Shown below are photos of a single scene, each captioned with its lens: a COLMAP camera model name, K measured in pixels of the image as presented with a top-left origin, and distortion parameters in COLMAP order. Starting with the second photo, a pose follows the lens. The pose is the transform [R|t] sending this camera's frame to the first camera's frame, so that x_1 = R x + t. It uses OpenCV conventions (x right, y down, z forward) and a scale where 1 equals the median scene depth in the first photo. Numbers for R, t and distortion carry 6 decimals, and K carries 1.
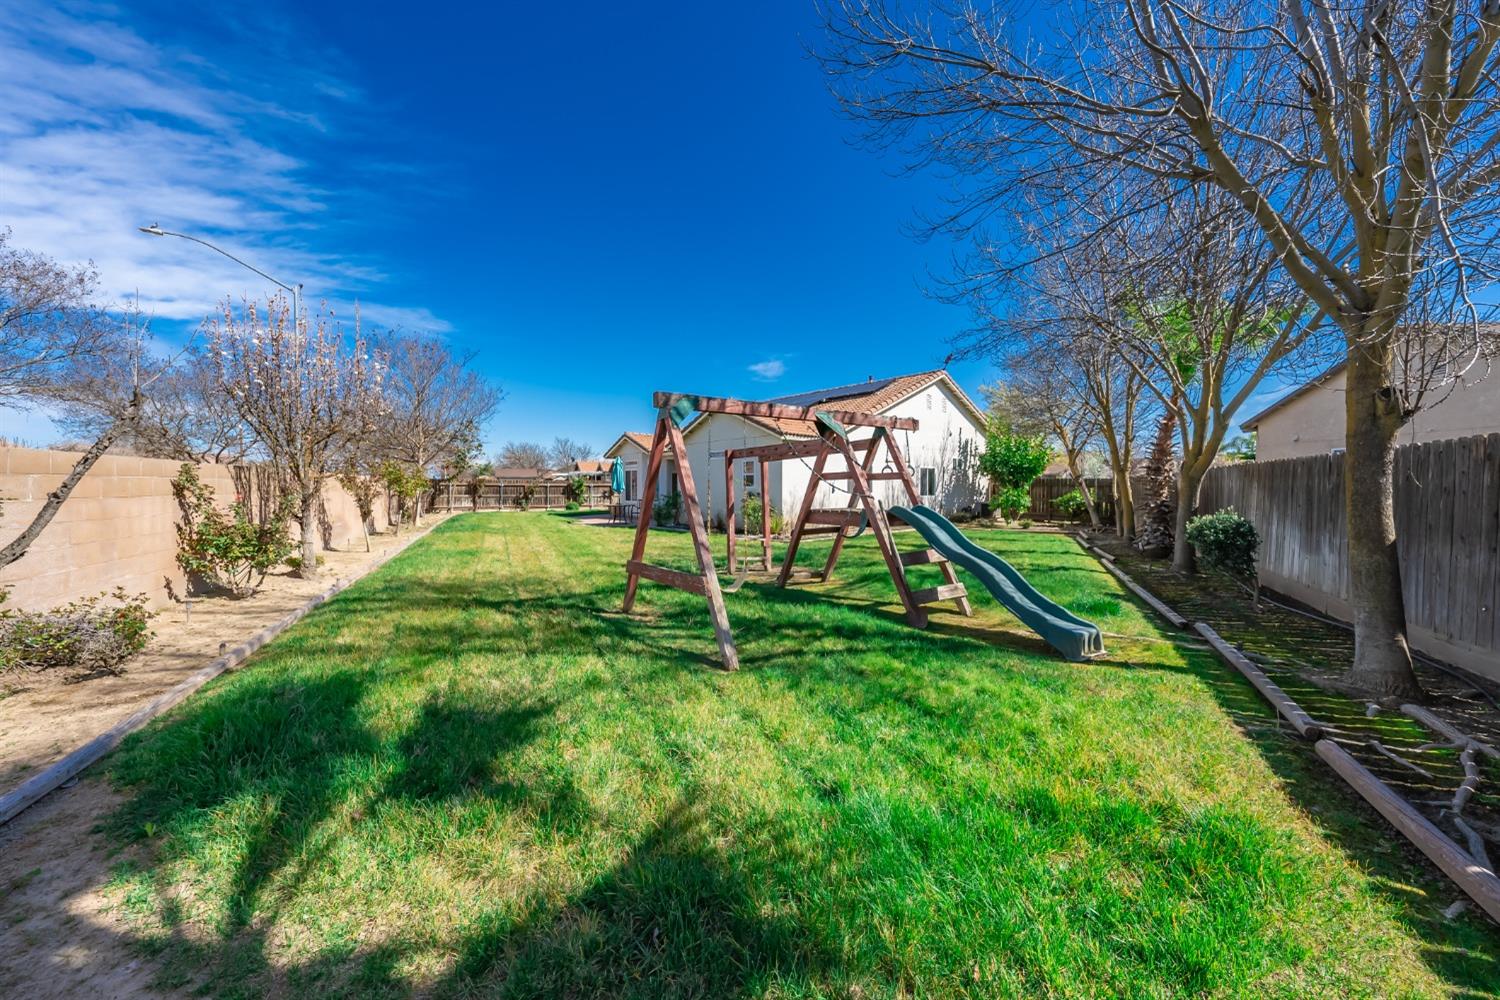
lens RADIAL K [[561.8, 0, 749.7], [0, 561.8, 496.8], [0, 0, 1]] dist [0.000771, 0.000091]
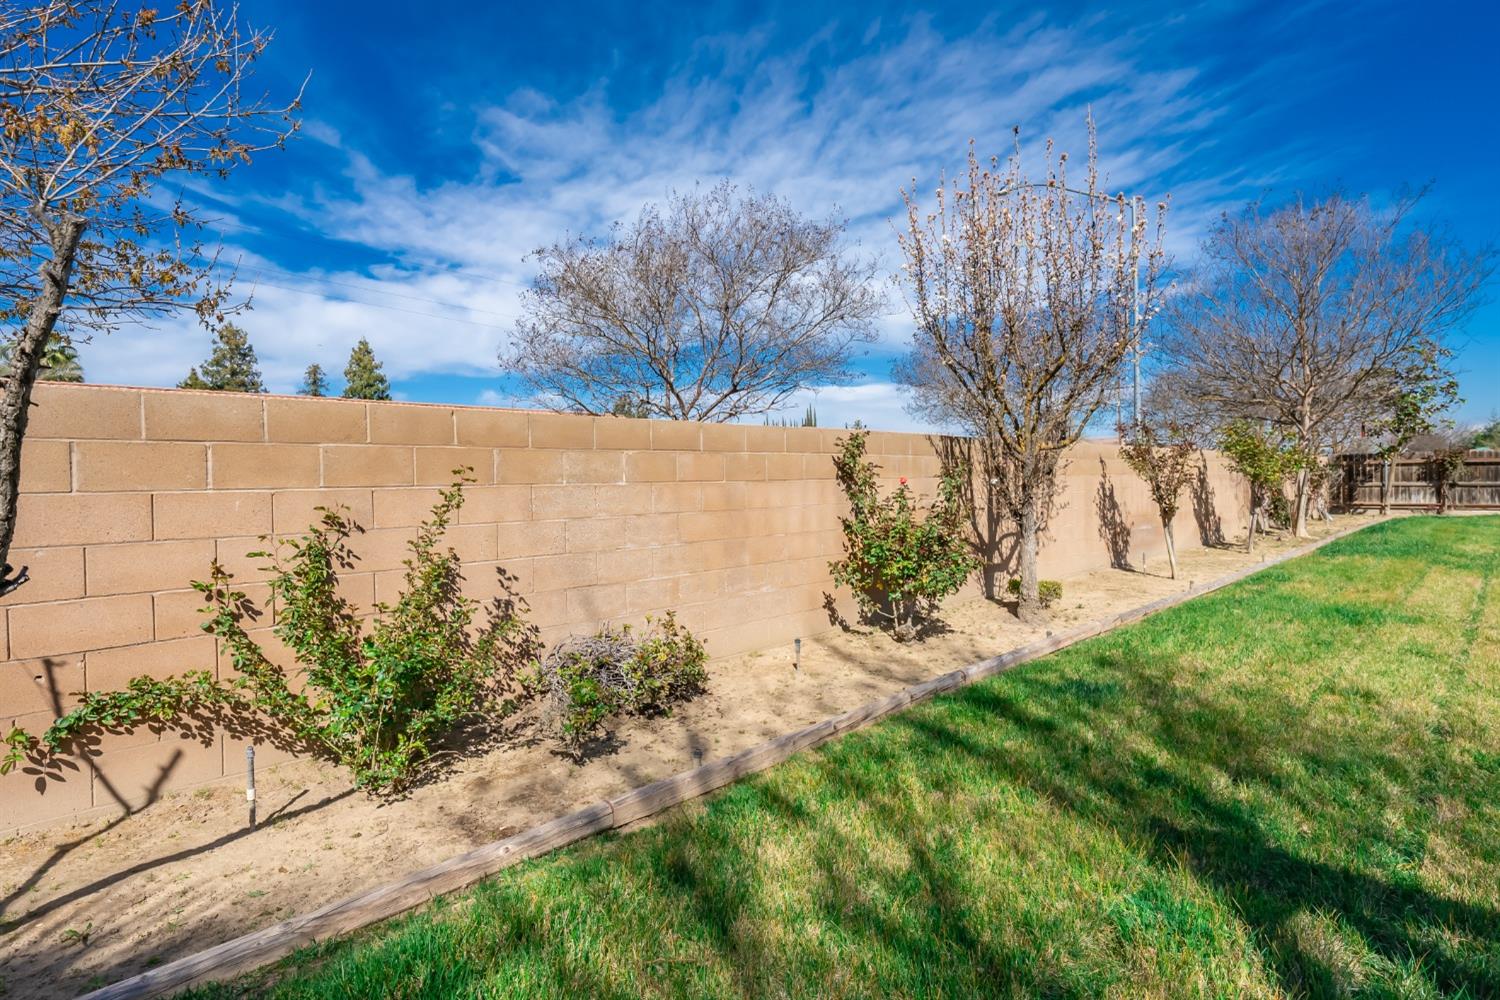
lens RADIAL K [[727.2, 0, 749.0], [0, 727.2, 489.5], [0, 0, 1]] dist [0.002980, -0.000082]
pose [[0.324314, 0.011805, -0.945876, -0.058385], [-0.005962, 0.999928, 0.010436, 0.000478], [0.945931, 0.002255, 0.324361, 0.179948]]
